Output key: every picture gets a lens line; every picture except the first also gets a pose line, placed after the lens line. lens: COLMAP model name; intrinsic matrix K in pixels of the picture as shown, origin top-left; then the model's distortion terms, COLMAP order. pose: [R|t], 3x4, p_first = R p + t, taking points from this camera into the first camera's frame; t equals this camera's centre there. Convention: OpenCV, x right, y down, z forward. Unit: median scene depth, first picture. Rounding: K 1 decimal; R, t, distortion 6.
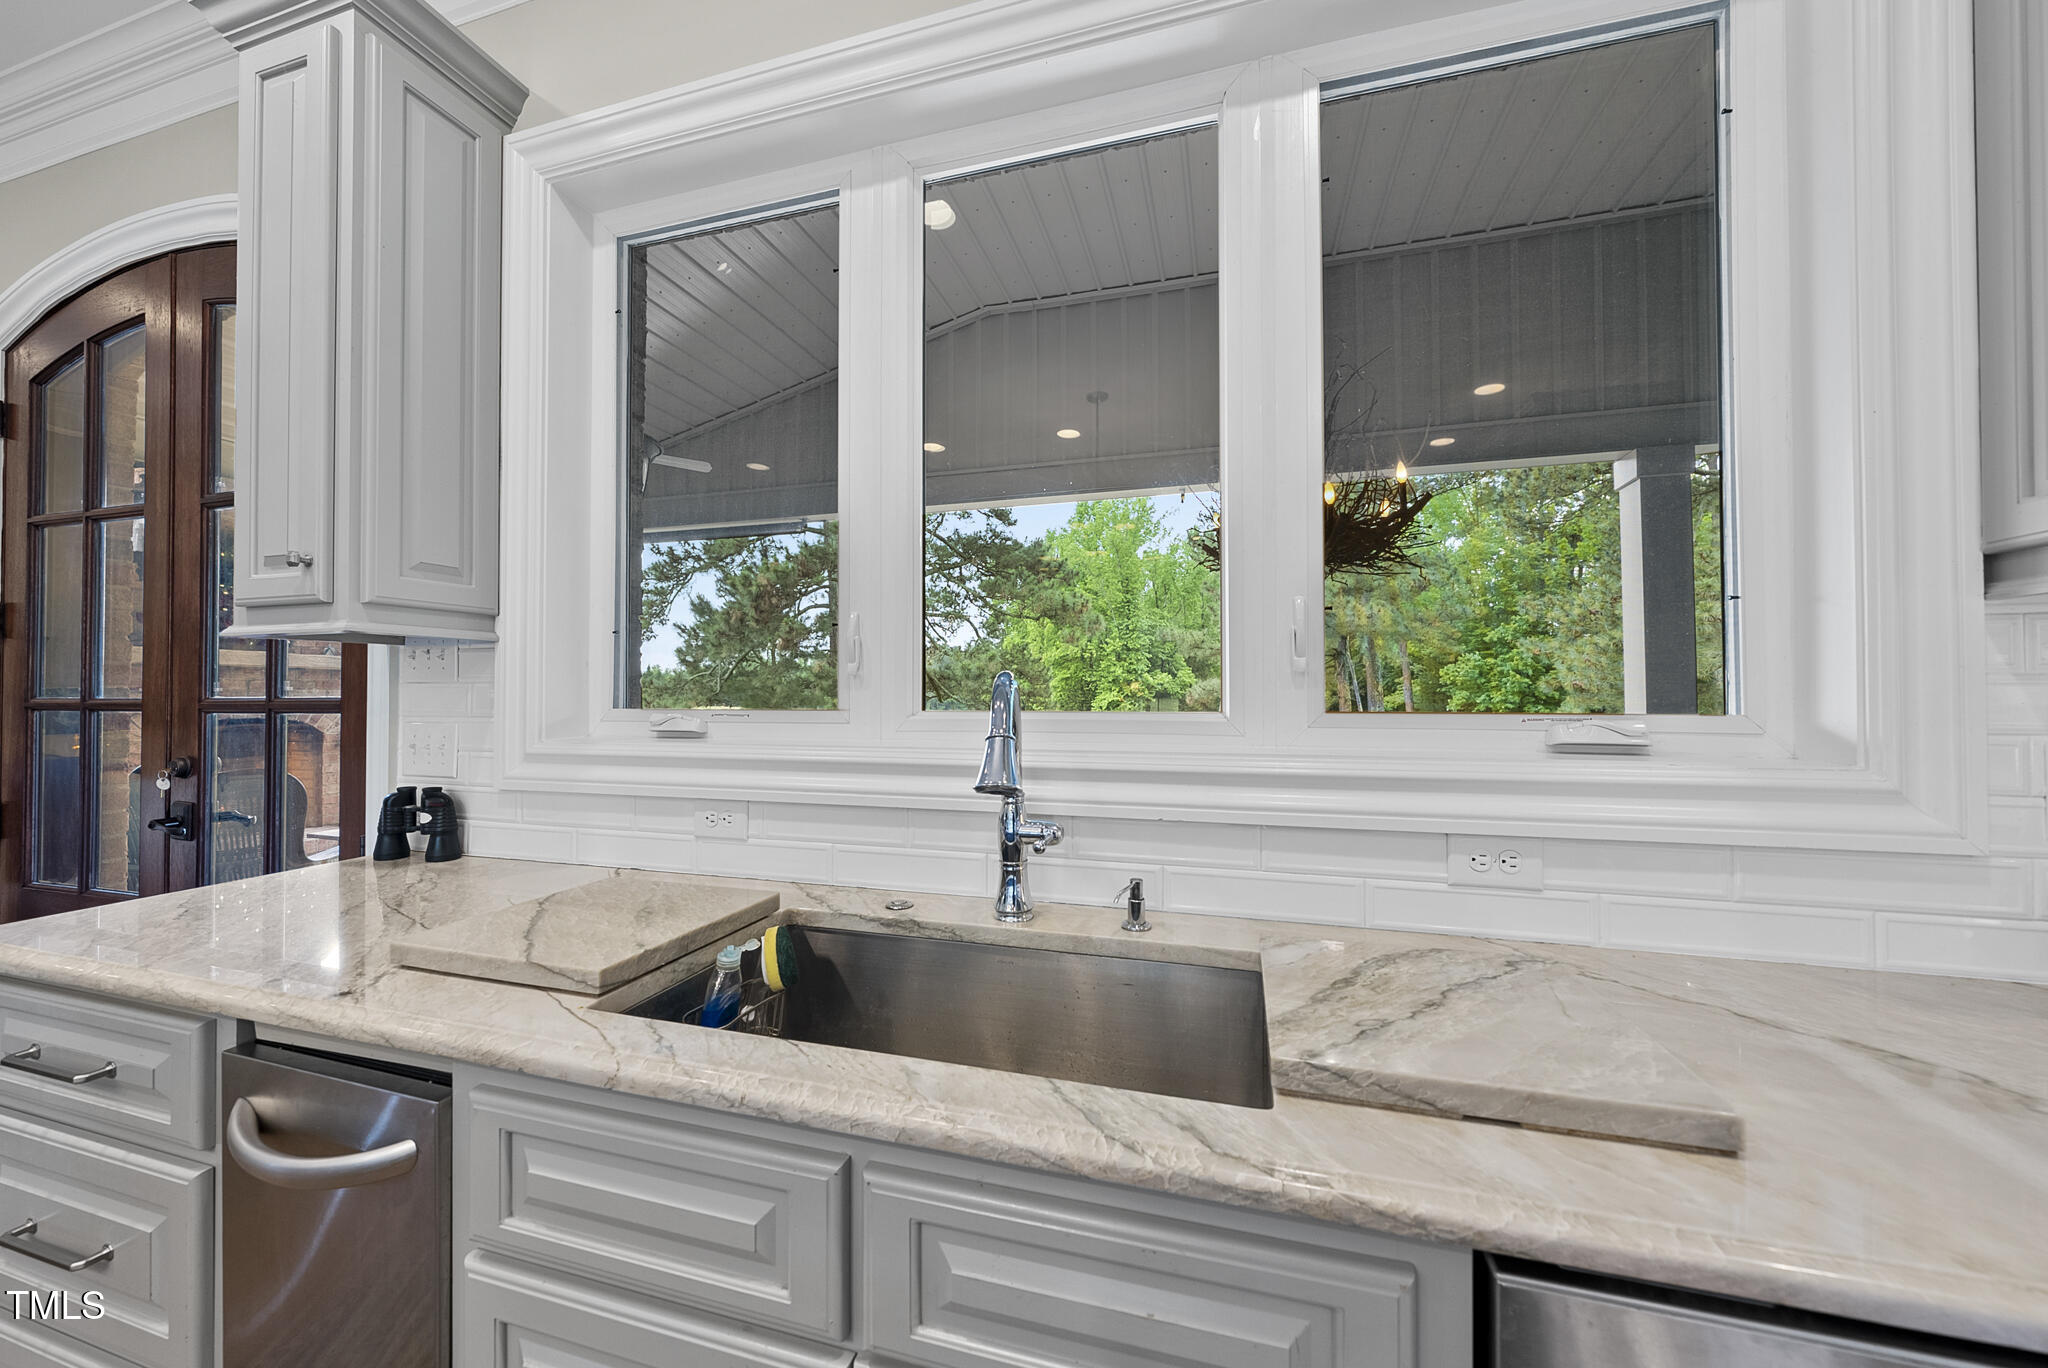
lens RADIAL K [[719.8, 0, 1022.4], [0, 719.8, 684.3], [0, 0, 1]] dist [-0.003582, -0.000219]
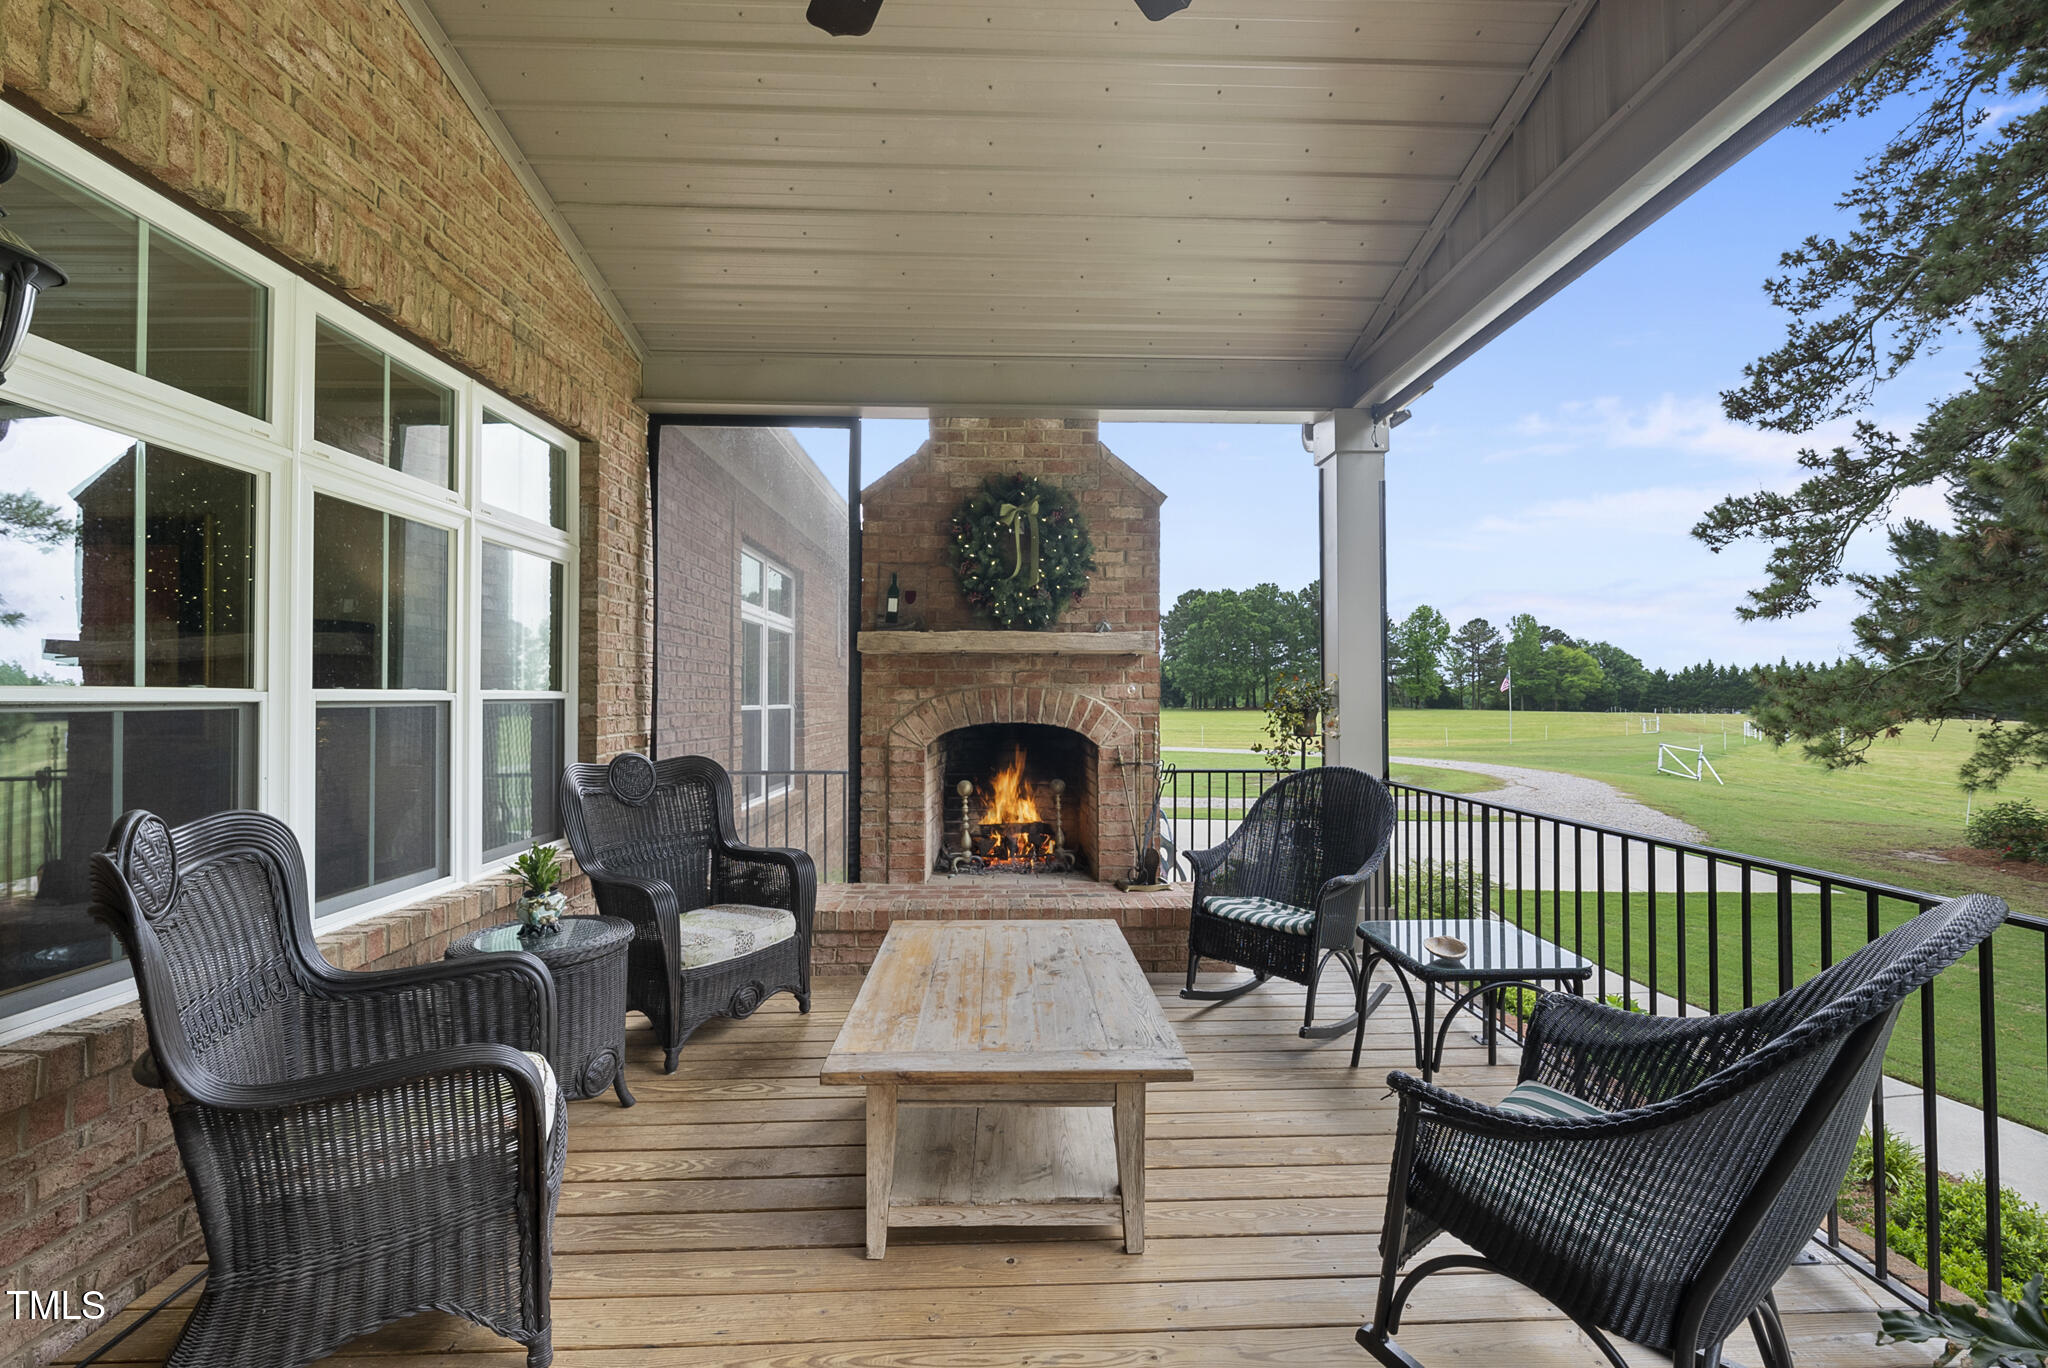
lens RADIAL K [[820.9, 0, 1023.6], [0, 820.9, 684.1], [0, 0, 1]] dist [-0.001595, -0.000071]
pose [[0.302442, -0.018736, -0.952984, -0.052921], [0.014498, 0.999782, -0.015055, 0.002537], [0.953058, -0.009263, 0.302647, 0.152967]]
